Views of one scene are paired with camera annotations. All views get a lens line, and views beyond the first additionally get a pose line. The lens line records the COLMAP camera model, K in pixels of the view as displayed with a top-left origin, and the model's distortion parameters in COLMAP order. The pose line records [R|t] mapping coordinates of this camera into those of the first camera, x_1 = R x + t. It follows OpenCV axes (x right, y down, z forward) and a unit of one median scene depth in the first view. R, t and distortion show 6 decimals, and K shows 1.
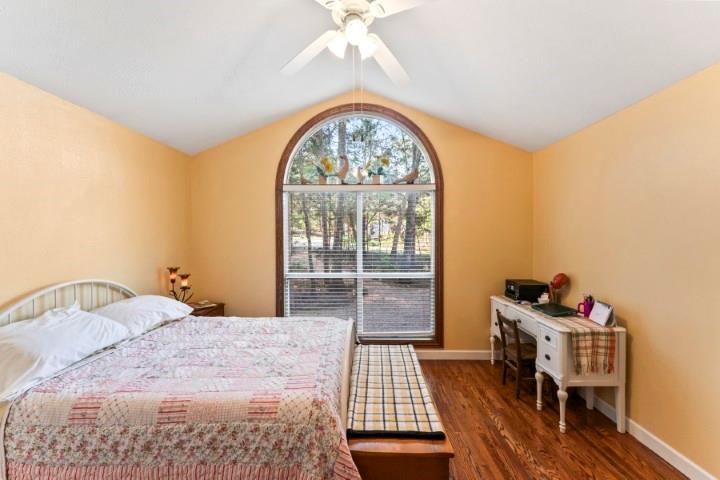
lens RADIAL K [[289.5, 0, 357.9], [0, 289.5, 236.5], [0, 0, 1]] dist [-0.000716, -0.001041]
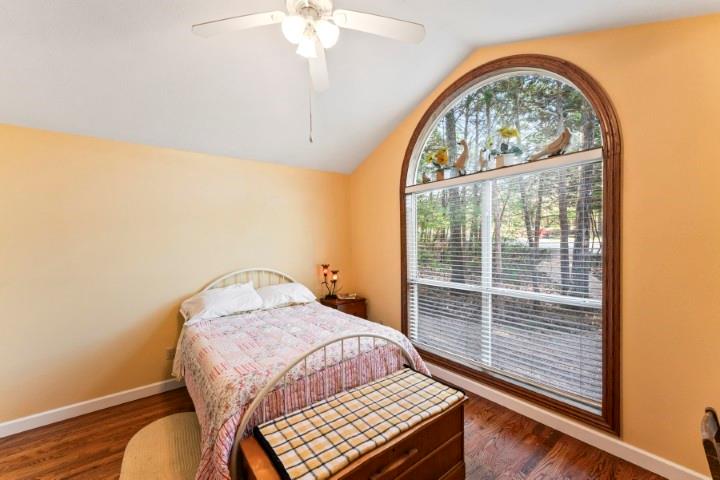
lens RADIAL K [[289.5, 0, 359.7], [0, 289.5, 244.3], [0, 0, 1]] dist [-0.000716, -0.001041]
pose [[0.625660, 0.006379, -0.780070, 0.457244], [0.011703, 0.999777, 0.017562, -0.004976], [0.780008, -0.020117, 0.625446, 0.290498]]
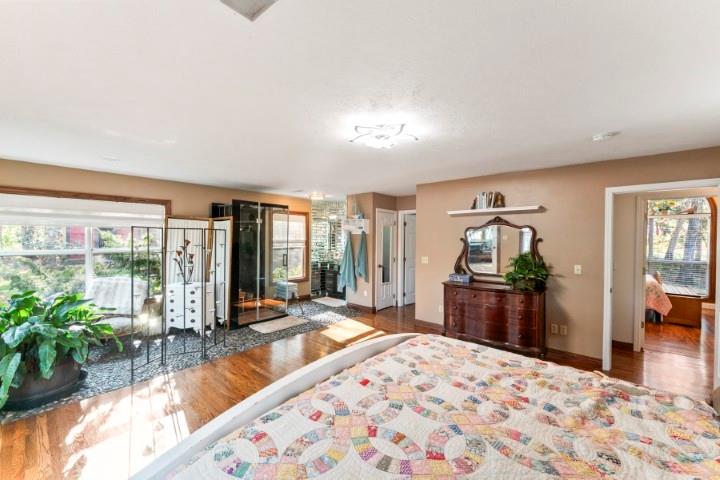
lens RADIAL K [[289.5, 0, 360.6], [0, 289.5, 241.2], [0, 0, 1]] dist [-0.000716, -0.001041]
pose [[0.775183, 0.006186, -0.631706, -0.325482], [-0.002322, 0.999973, 0.006943, -0.016869], [0.631732, -0.003915, 0.775177, -1.990651]]
